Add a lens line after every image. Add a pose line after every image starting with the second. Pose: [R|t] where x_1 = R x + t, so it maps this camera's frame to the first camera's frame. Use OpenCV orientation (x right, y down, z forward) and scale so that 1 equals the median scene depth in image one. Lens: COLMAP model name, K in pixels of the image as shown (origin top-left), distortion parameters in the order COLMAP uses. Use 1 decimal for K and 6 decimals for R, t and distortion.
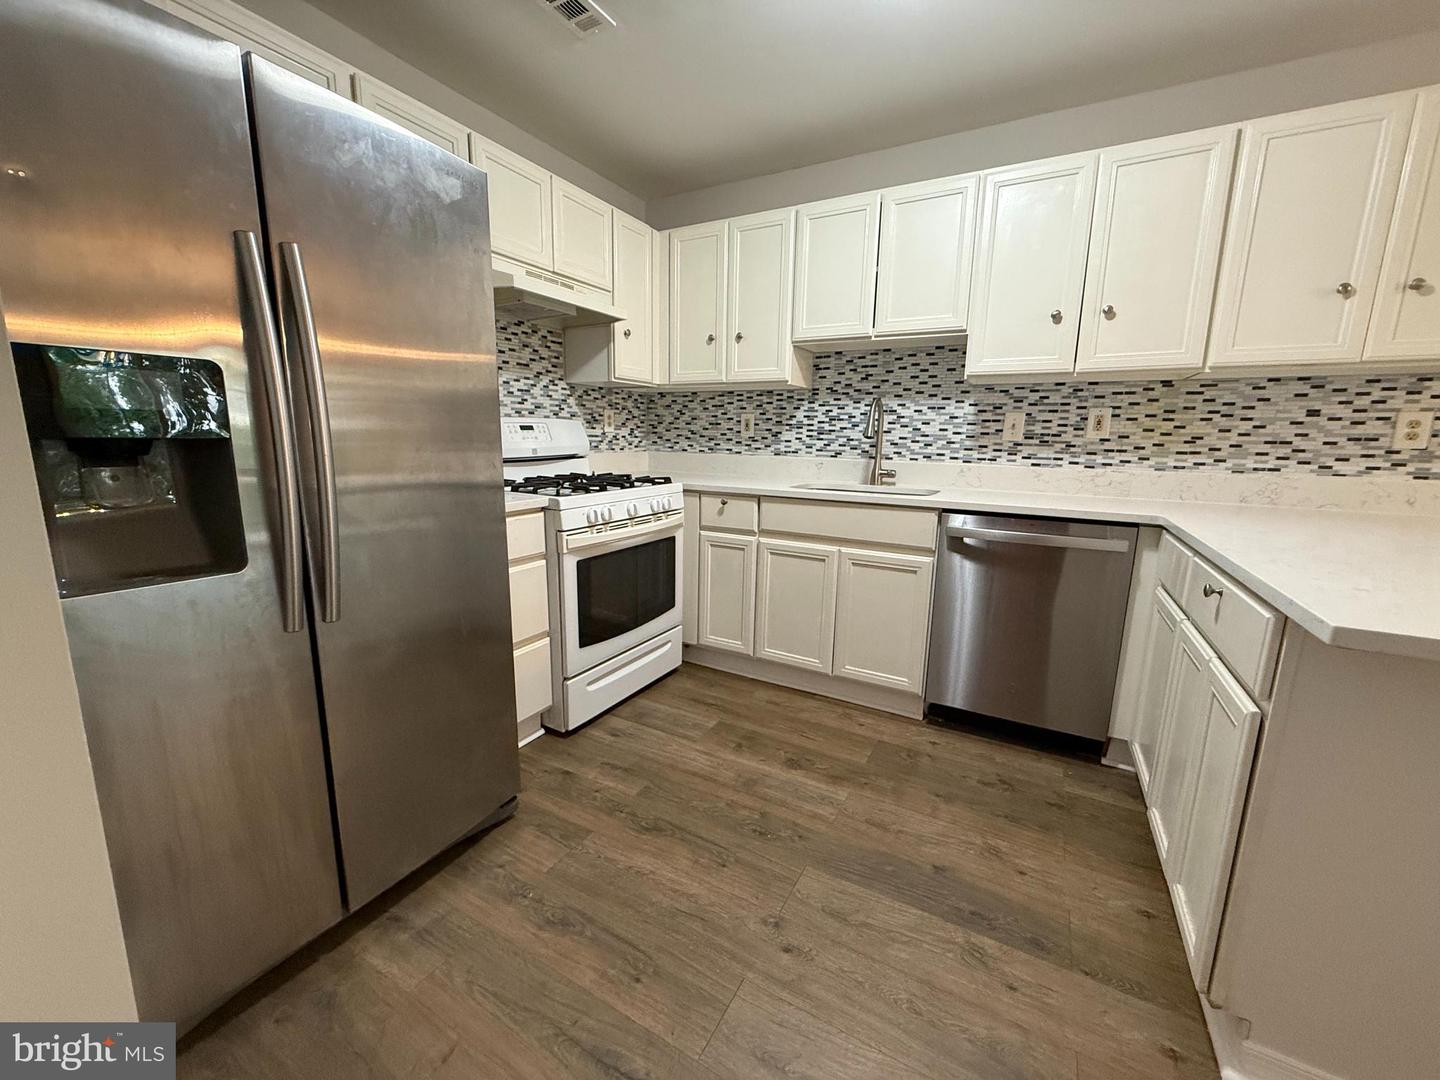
lens RADIAL K [[570.0, 0, 717.7], [0, 570.0, 537.7], [0, 0, 1]] dist [-0.001400, 0.000405]
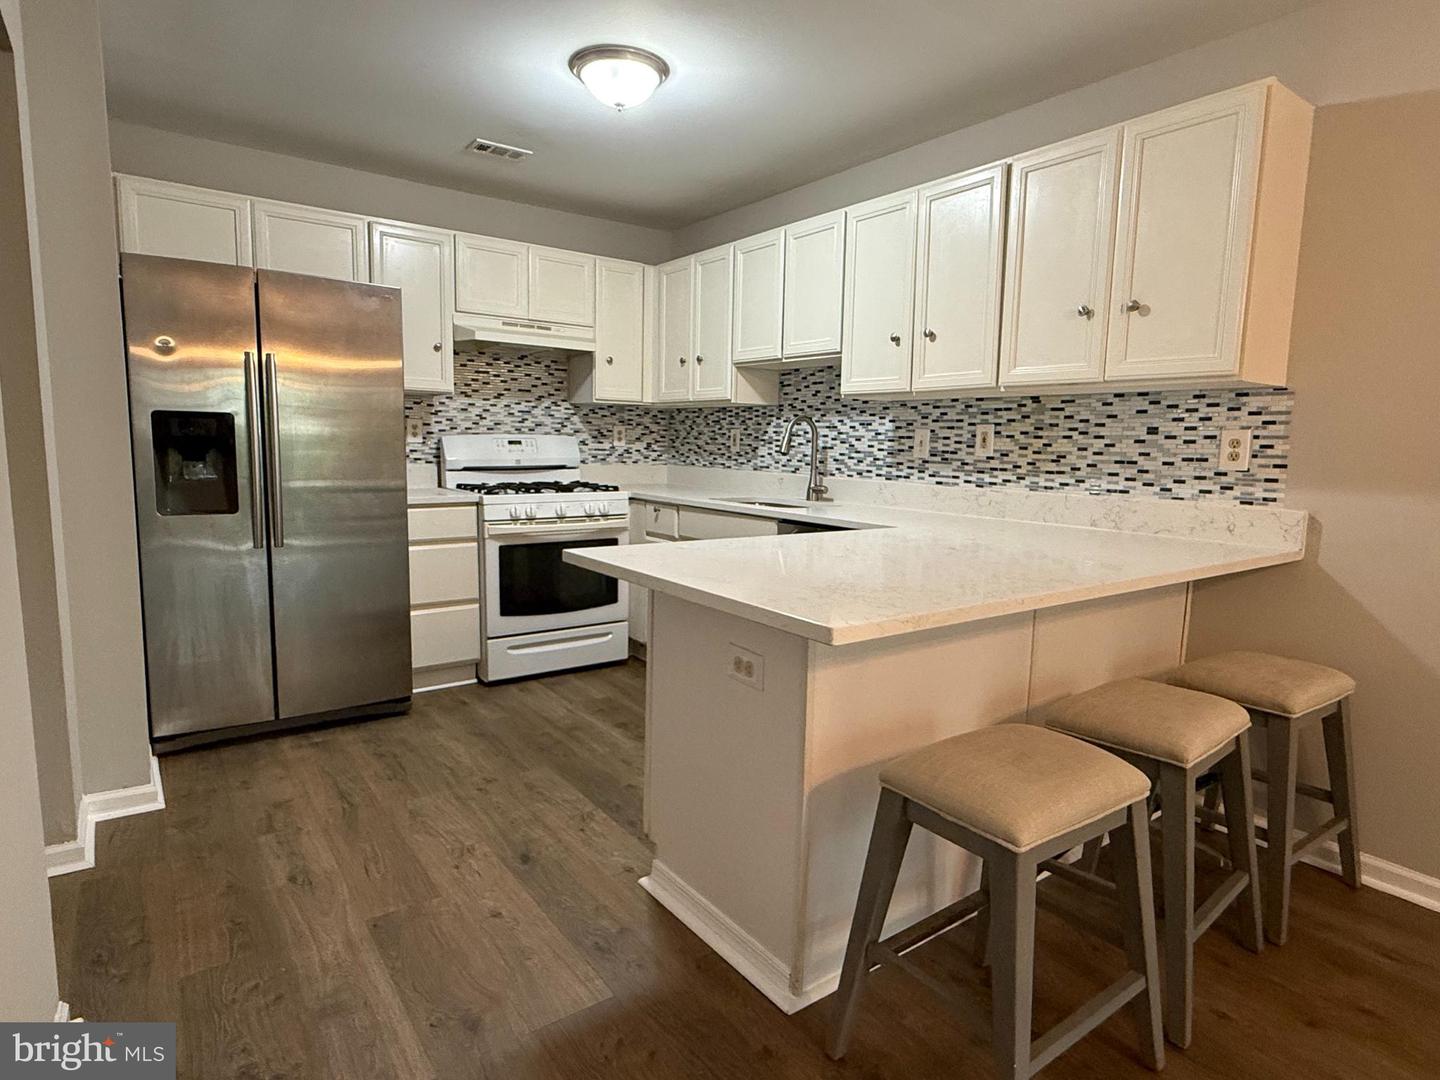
lens RADIAL K [[789.9, 0, 717.5], [0, 789.9, 541.4], [0, 0, 1]] dist [0.005669, -0.001344]
pose [[0.912246, 0.055001, -0.405934, 0.764423], [-0.079718, 0.995836, -0.044221, 0.058416], [0.401811, 0.072701, 0.912832, -0.355919]]
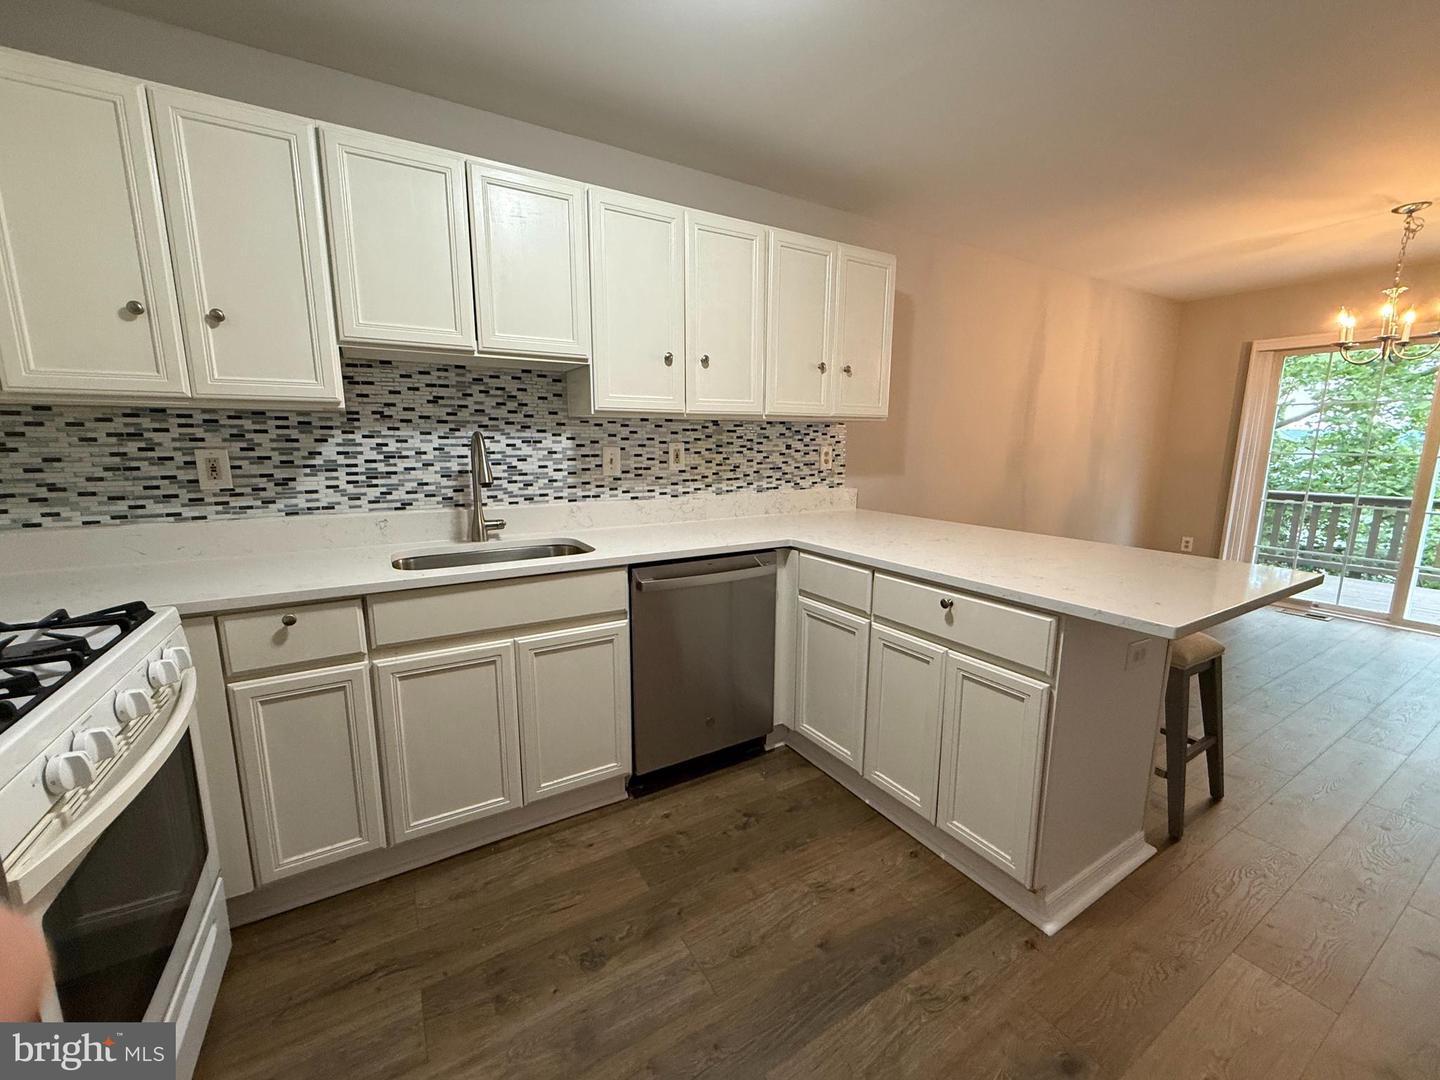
lens RADIAL K [[570.0, 0, 713.6], [0, 570.0, 539.6], [0, 0, 1]] dist [-0.001400, 0.000405]
pose [[0.496148, -0.163642, 0.852677, -0.249244], [0.162542, 0.982221, 0.093926, -0.127502], [-0.852888, 0.091995, 0.513925, 0.365768]]
